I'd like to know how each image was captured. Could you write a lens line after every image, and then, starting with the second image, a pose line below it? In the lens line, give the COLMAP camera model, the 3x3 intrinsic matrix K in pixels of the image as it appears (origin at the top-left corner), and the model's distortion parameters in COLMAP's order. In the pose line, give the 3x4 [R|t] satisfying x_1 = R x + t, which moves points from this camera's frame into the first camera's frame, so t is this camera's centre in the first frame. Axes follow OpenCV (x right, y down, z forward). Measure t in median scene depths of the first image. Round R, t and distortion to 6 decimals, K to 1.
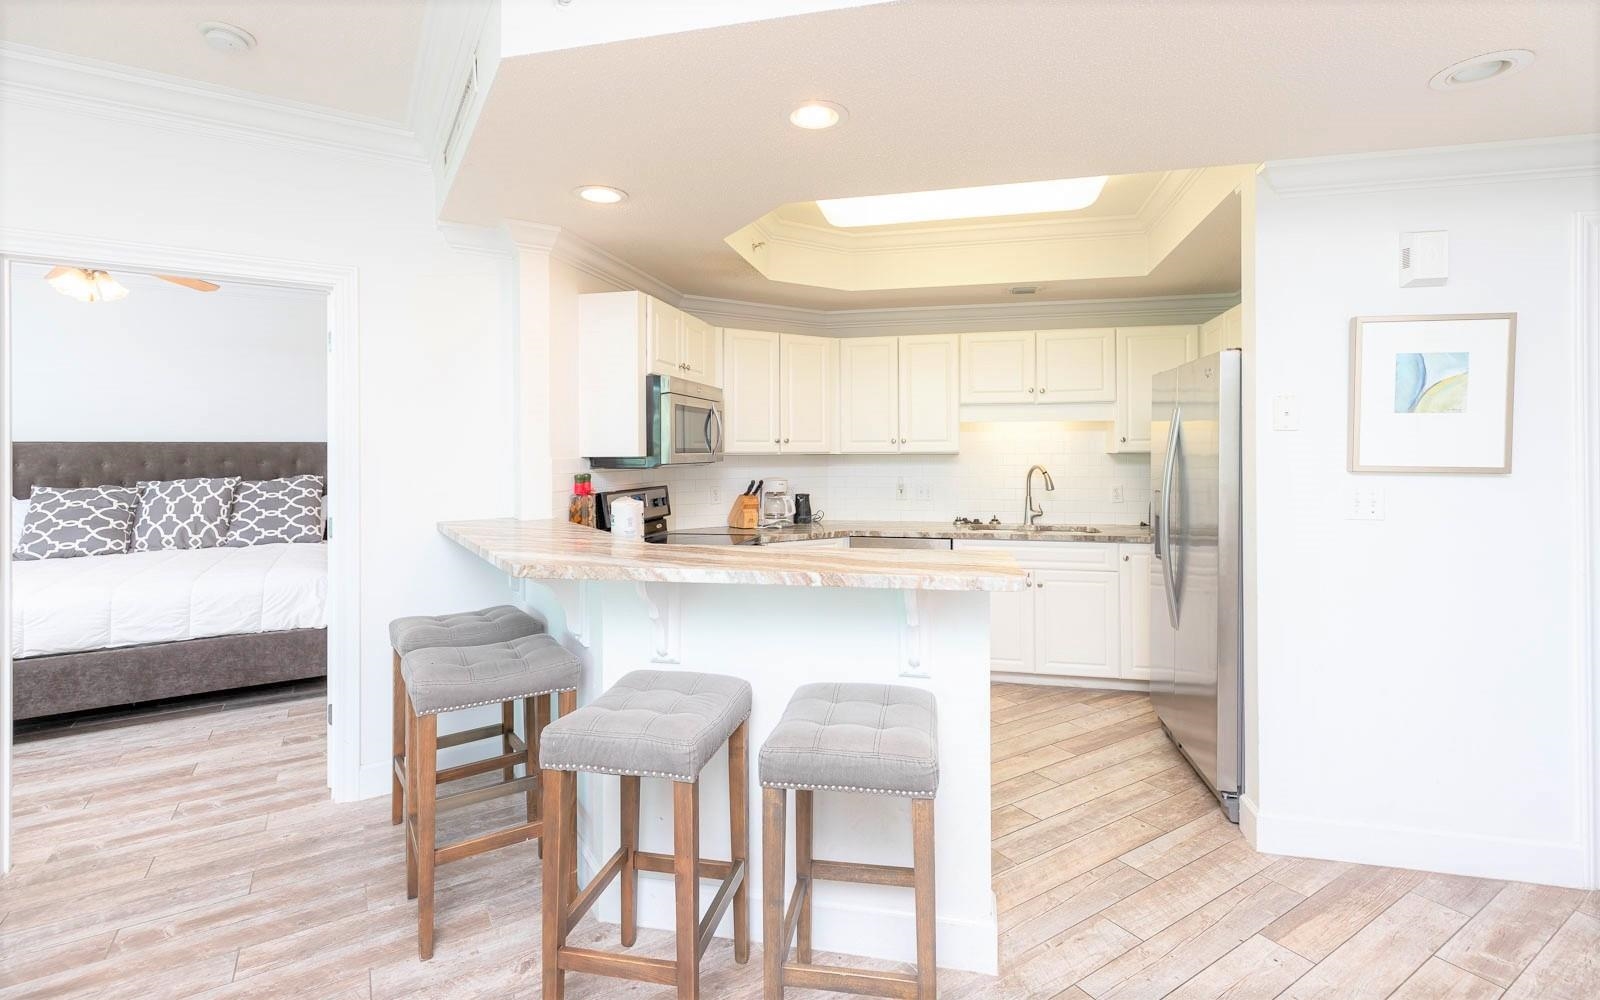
lens RADIAL K [[684.6, 0, 823.9], [0, 684.6, 456.1], [0, 0, 1]] dist [0.000375, 0.000126]
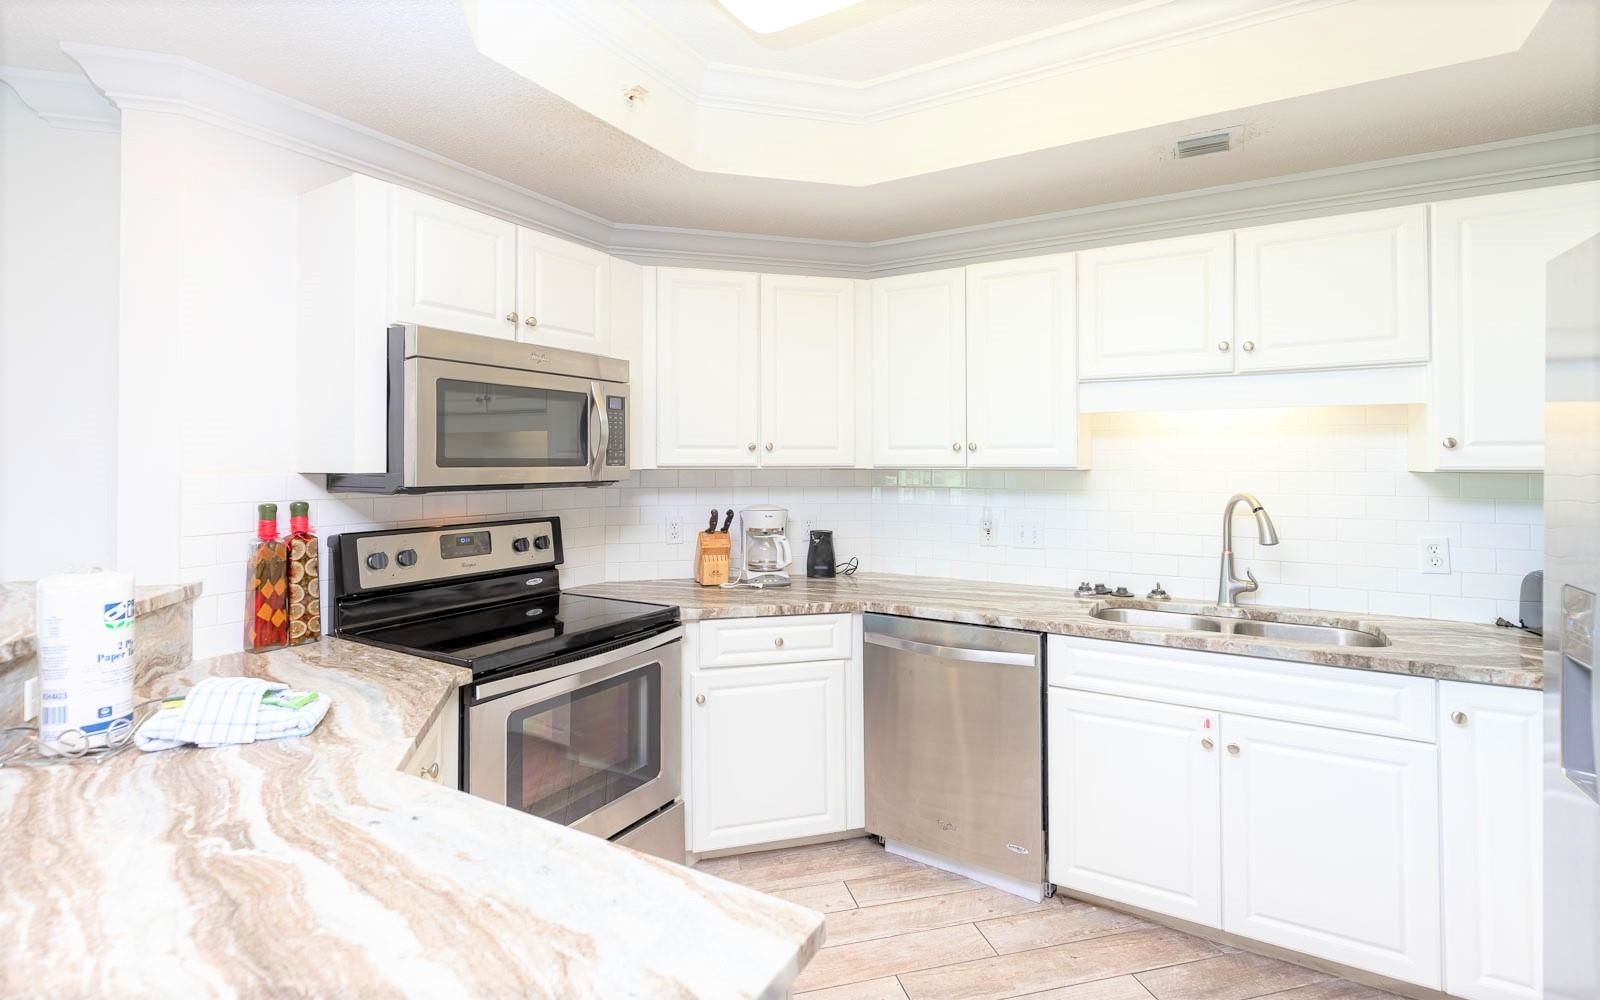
lens RADIAL K [[684.6, 0, 823.9], [0, 684.6, 456.1], [0, 0, 1]] dist [0.000375, 0.000126]
pose [[0.945813, 0.002475, -0.324702, 0.190832], [-0.007176, 0.999886, -0.013283, -0.006209], [0.324633, 0.014893, 0.945723, 0.432972]]
